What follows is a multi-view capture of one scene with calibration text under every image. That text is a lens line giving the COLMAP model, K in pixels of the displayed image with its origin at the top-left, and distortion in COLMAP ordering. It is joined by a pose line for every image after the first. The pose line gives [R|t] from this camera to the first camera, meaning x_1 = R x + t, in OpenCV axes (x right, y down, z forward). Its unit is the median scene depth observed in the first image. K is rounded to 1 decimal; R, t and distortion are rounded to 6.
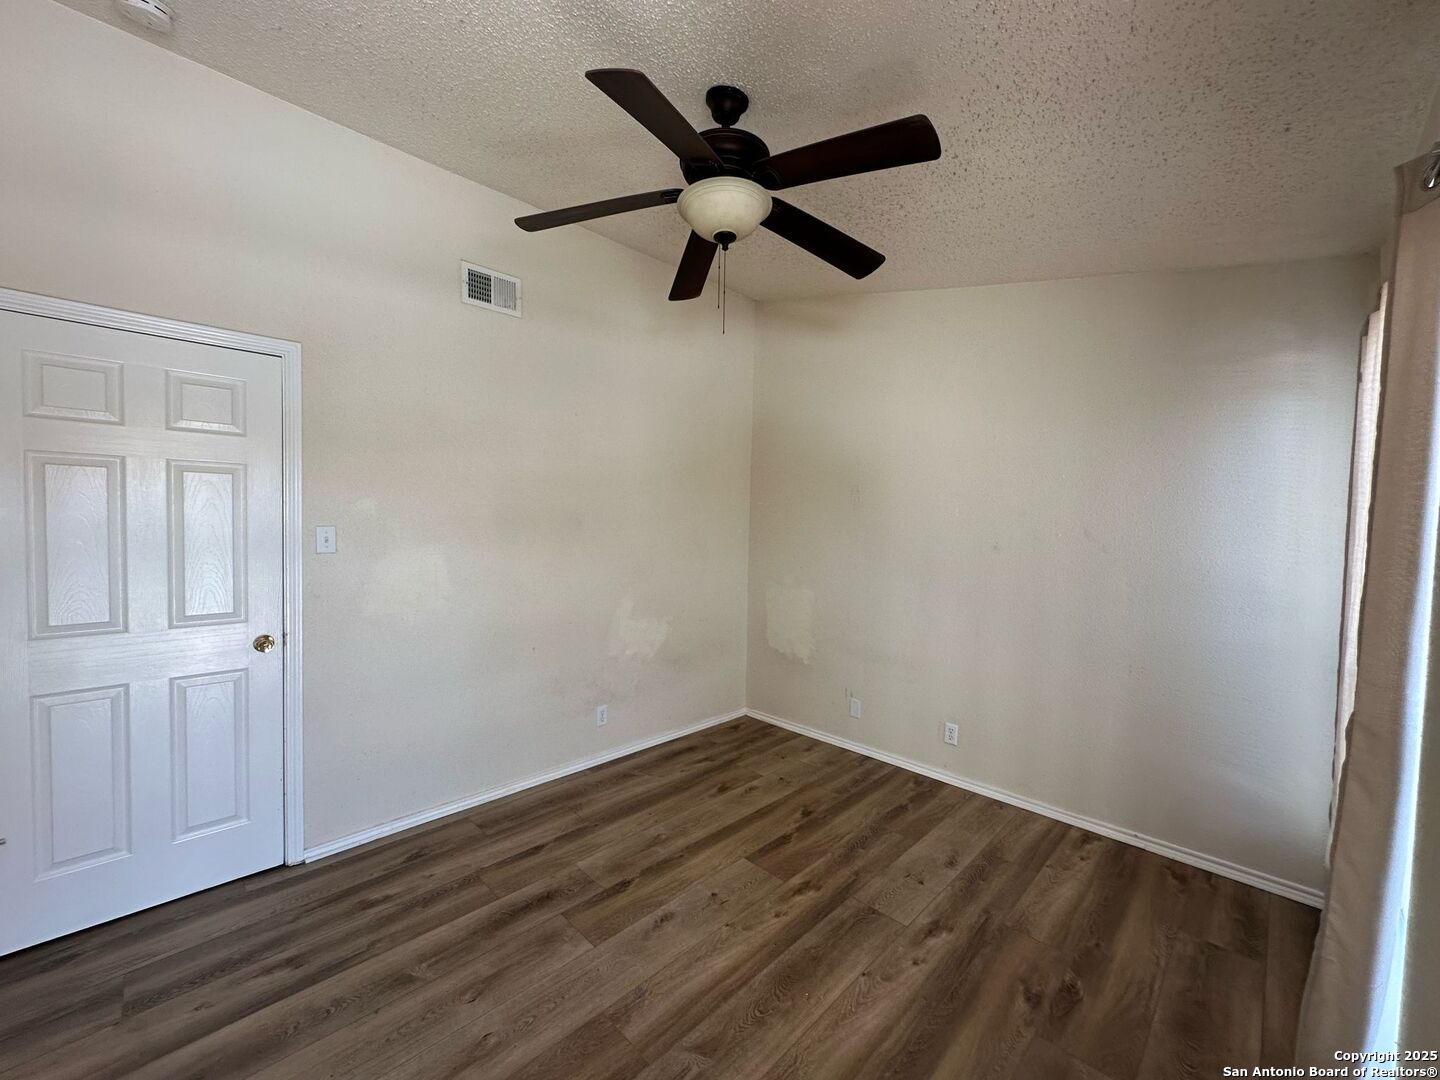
lens RADIAL K [[573.8, 0, 720.0], [0, 573.8, 542.9], [0, 0, 1]] dist [0.000793, 0.000383]
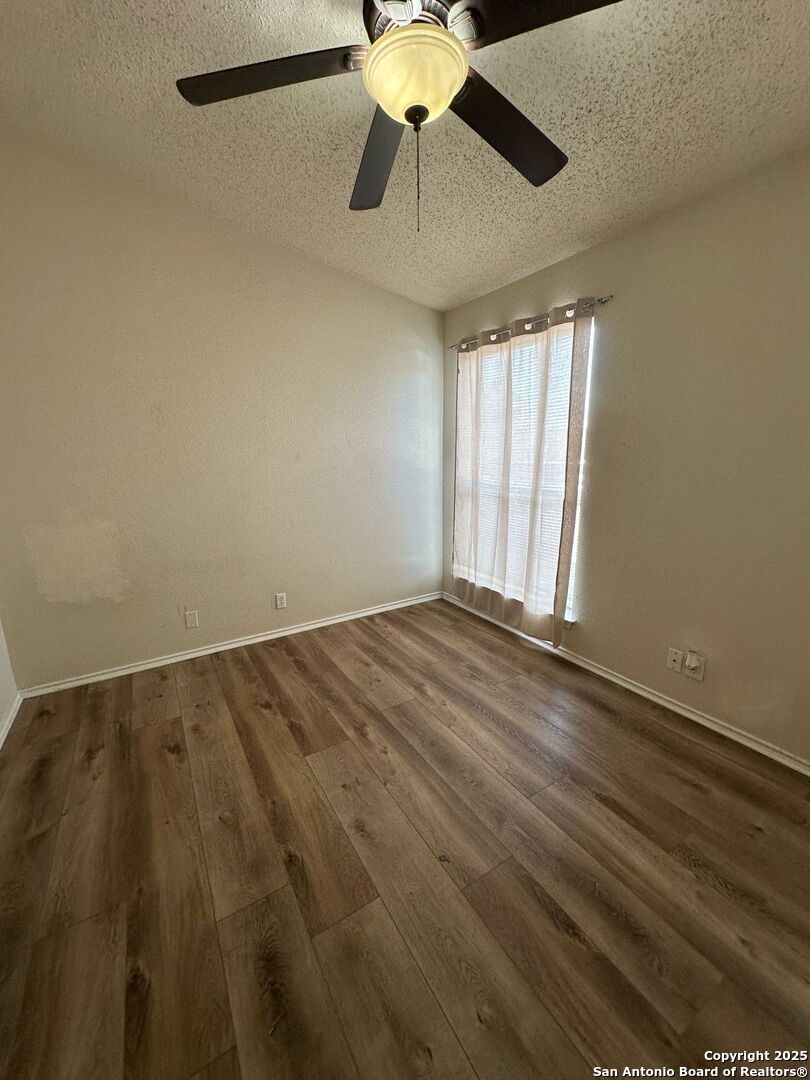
lens RADIAL K [[430.4, 0, 405.2], [0, 430.4, 539.4], [0, 0, 1]] dist [0.000793, 0.000383]
pose [[0.236278, -0.229410, 0.944216, -0.546626], [0.060201, 0.973319, 0.221417, -0.015692], [-0.969819, 0.004527, 0.243785, 0.577443]]
